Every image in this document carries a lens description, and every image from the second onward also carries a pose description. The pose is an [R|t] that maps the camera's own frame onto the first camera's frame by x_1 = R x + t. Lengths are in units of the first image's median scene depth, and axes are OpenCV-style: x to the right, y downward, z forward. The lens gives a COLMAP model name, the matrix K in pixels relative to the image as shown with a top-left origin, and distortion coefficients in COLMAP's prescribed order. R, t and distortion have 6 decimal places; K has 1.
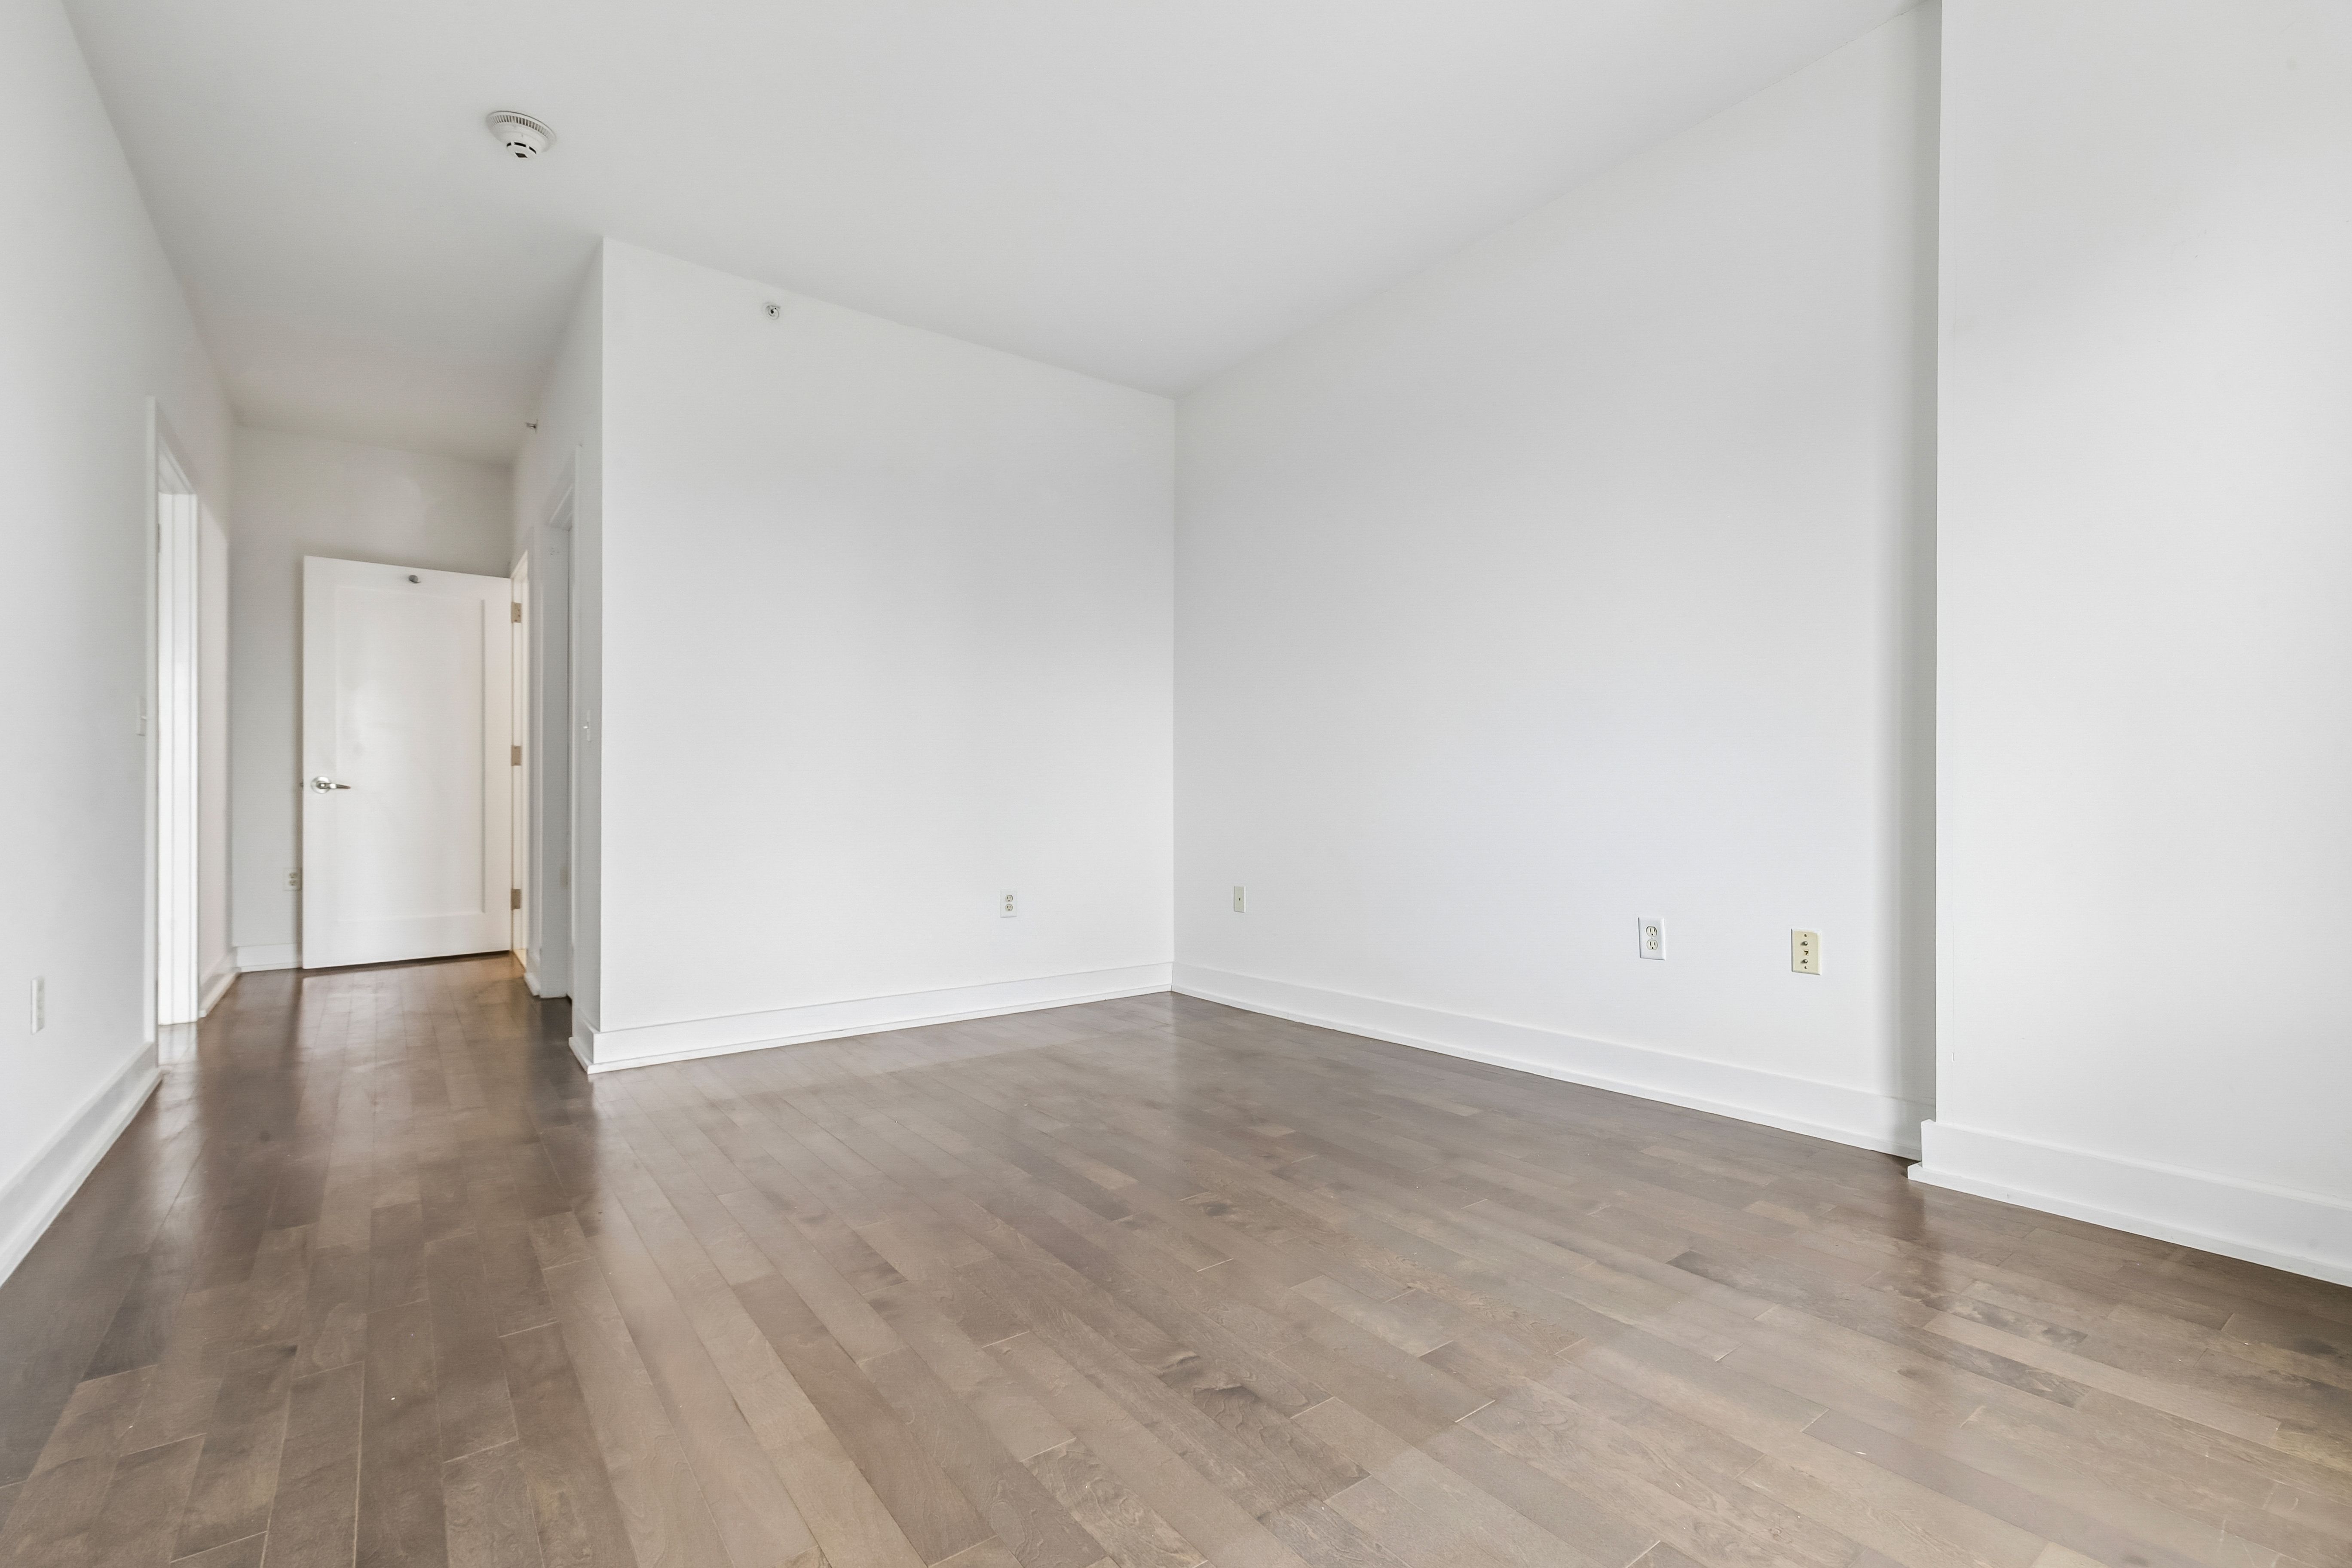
lens RADIAL K [[1073.5, 0, 1174.8], [0, 1073.5, 786.2], [0, 0, 1]] dist [0.015351, -0.005637]
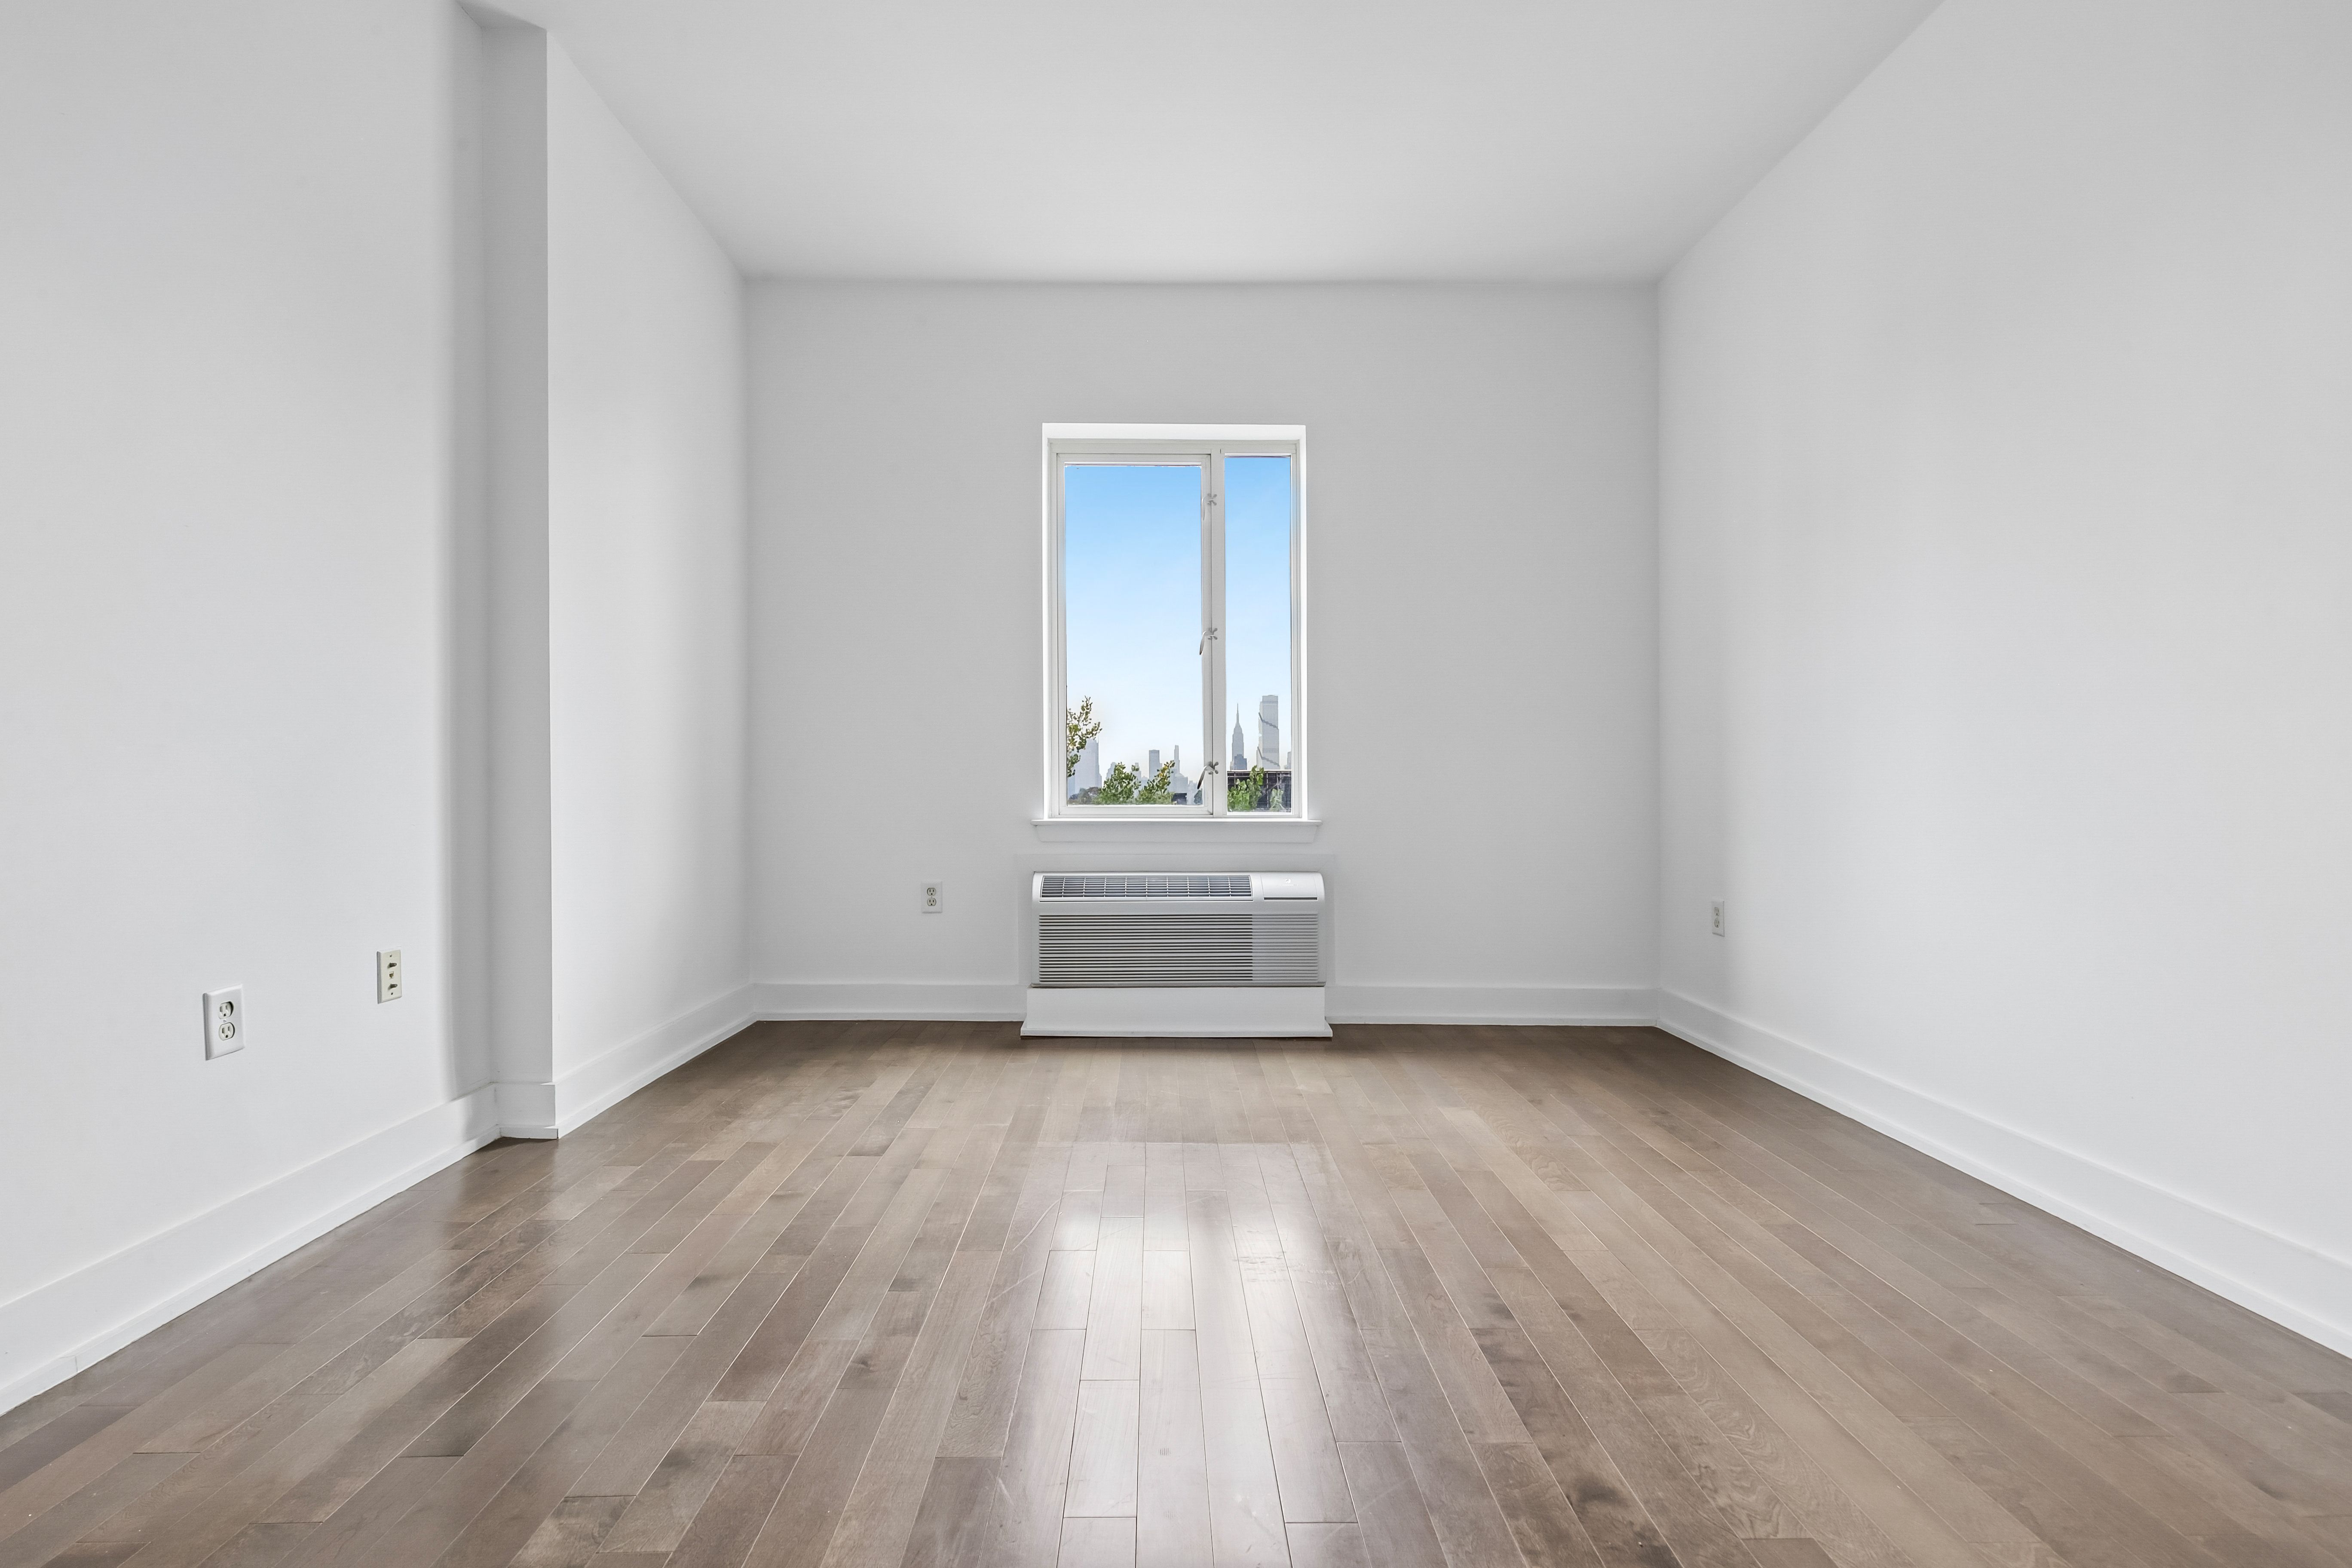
lens RADIAL K [[1073.5, 0, 1172.8], [0, 1073.5, 789.5], [0, 0, 1]] dist [0.015351, -0.005637]
pose [[-0.817813, 0.006387, 0.575449, -0.490379], [0.001525, 0.999959, -0.008933, 0.020845], [-0.575482, -0.006428, -0.817789, 1.632232]]
